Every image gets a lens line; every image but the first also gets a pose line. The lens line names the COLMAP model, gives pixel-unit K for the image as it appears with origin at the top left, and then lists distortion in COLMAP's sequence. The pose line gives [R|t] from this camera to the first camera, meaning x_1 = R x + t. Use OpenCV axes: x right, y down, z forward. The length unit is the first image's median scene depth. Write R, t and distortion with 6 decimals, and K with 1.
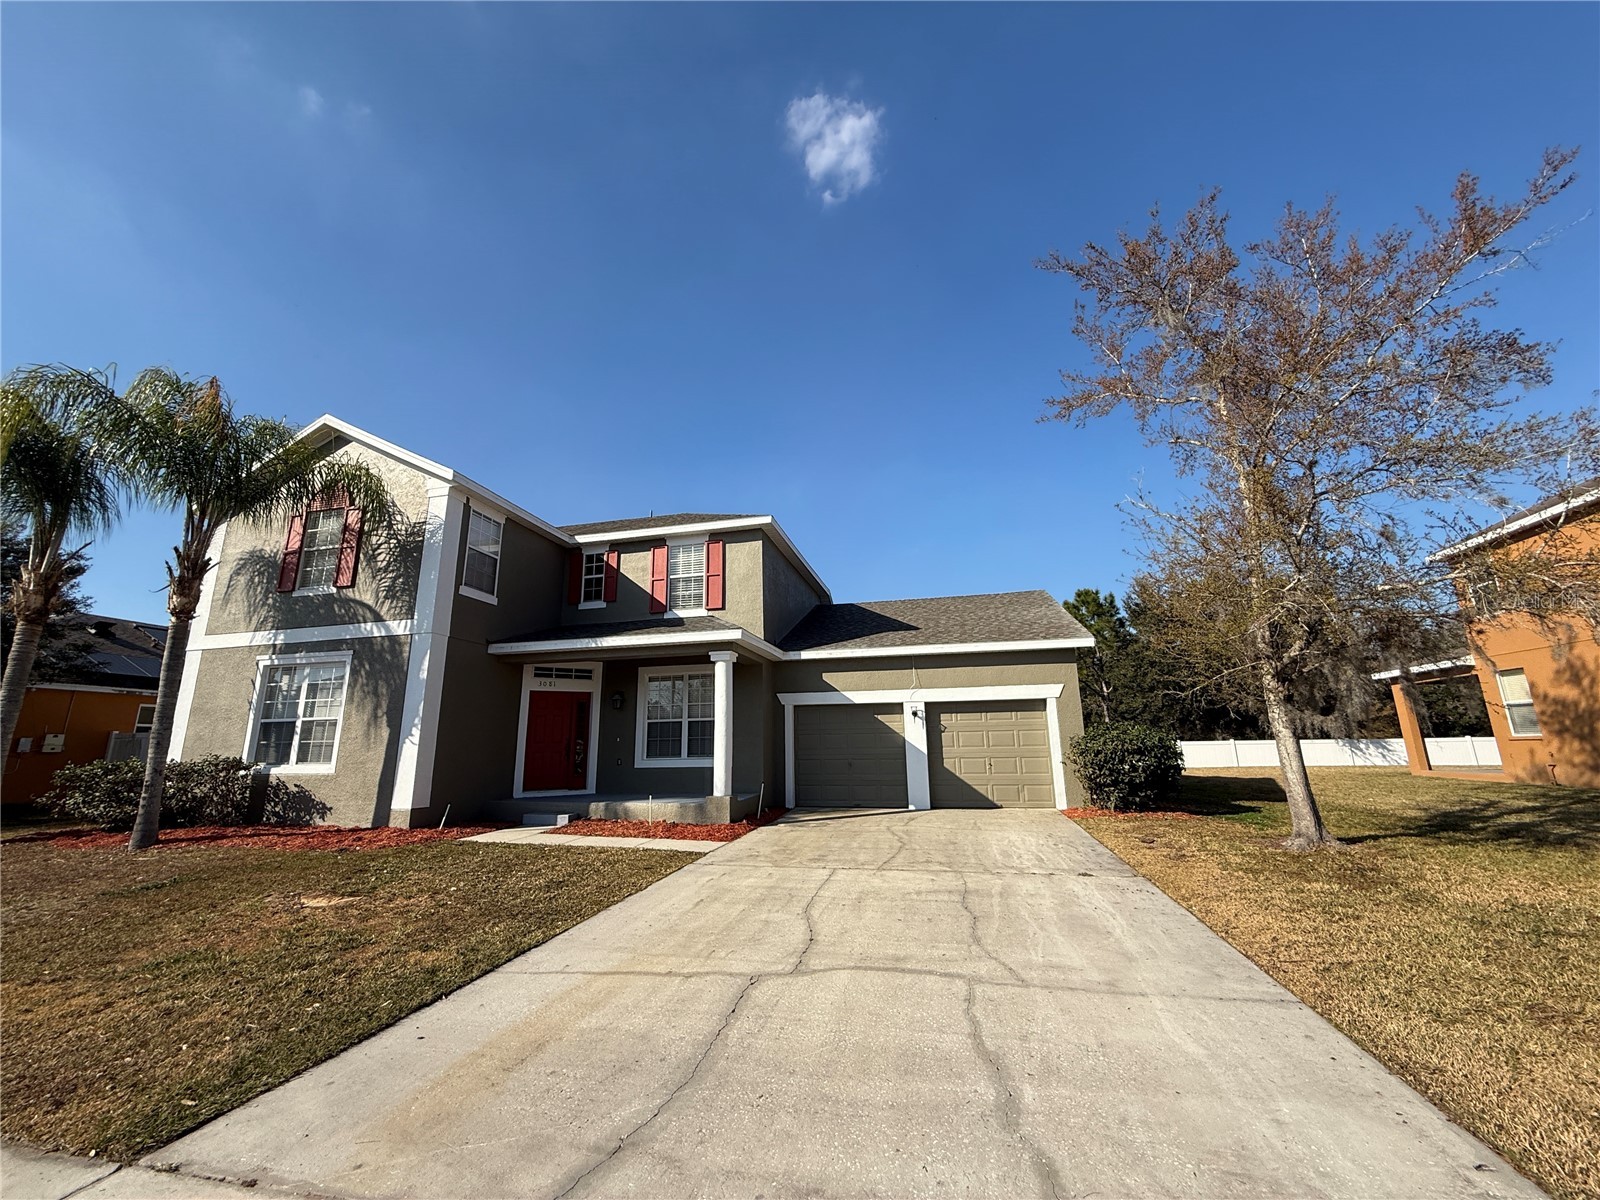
lens RADIAL K [[638.9, 0, 799.7], [0, 638.9, 599.5], [0, 0, 1]] dist [0.000431, 0.000356]
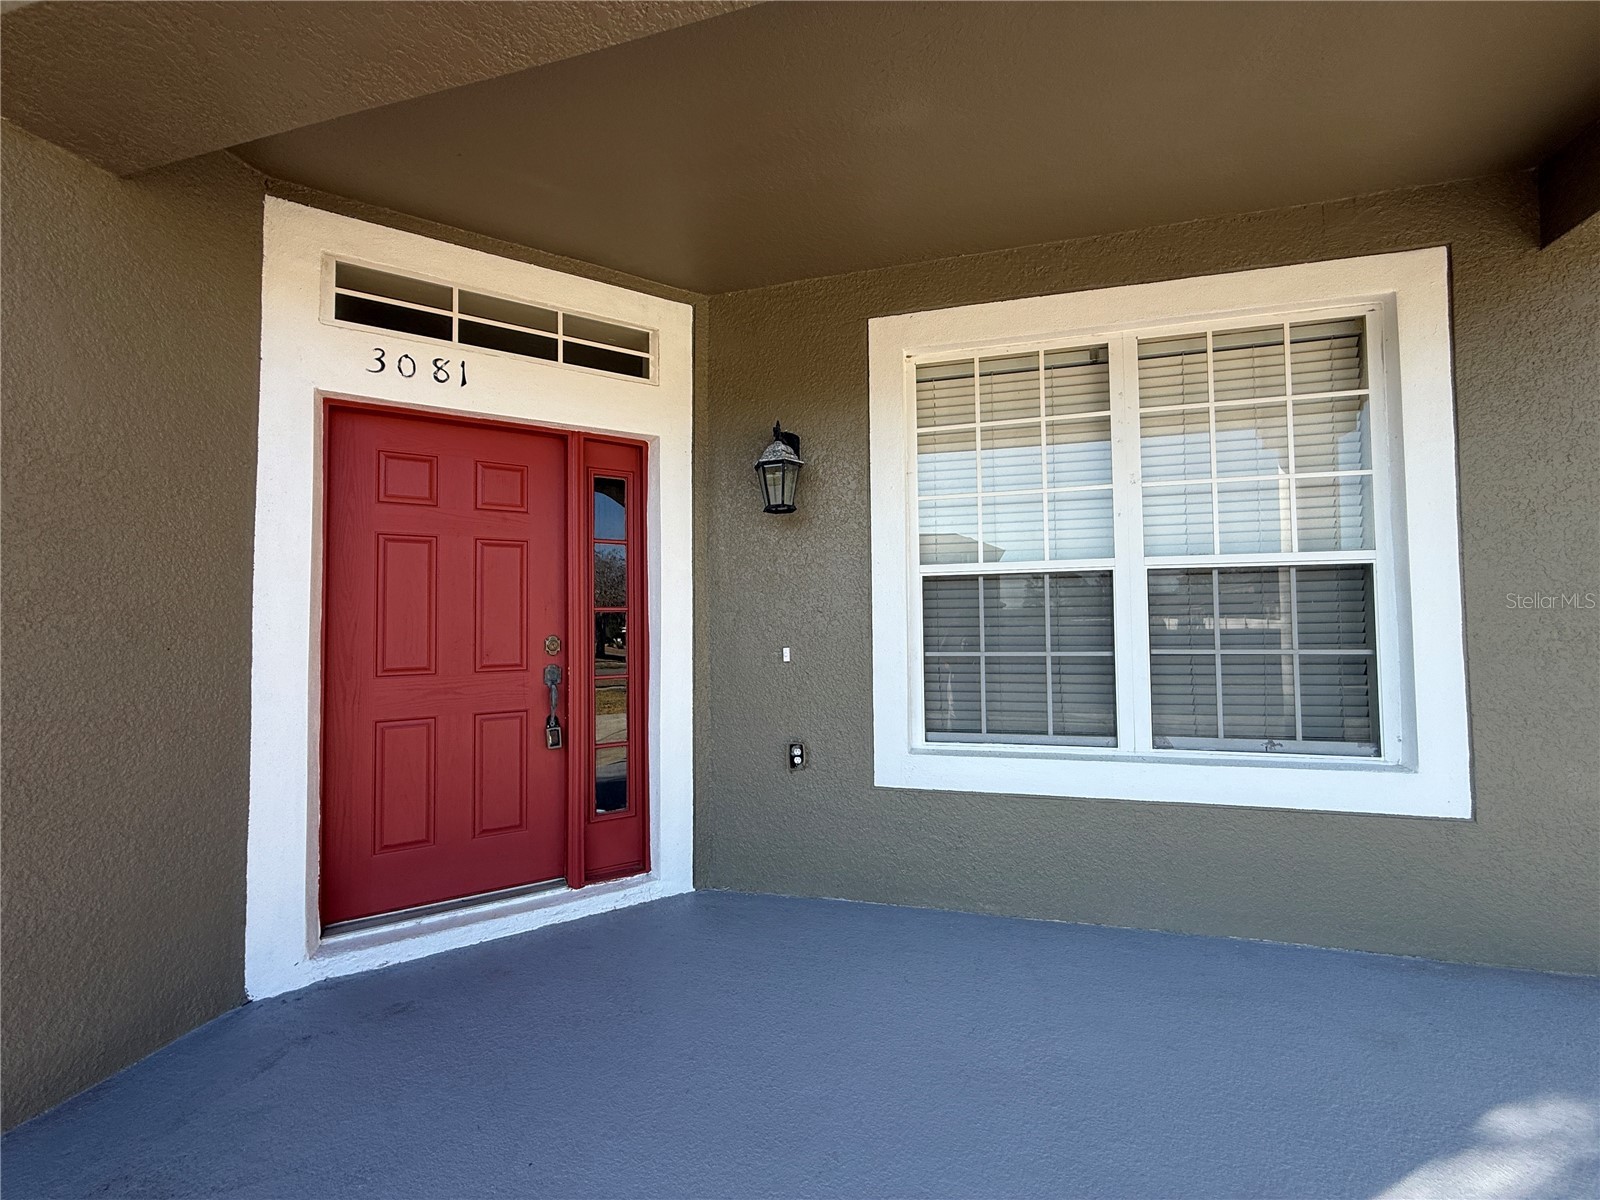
lens RADIAL K [[638.9, 0, 800.2], [0, 638.9, 600.9], [0, 0, 1]] dist [0.000431, 0.000356]
pose [[0.999532, 0.004302, -0.030282, -0.276190], [0.001574, 0.981509, 0.191411, 0.162765], [0.030545, -0.191369, 0.981043, 0.802161]]
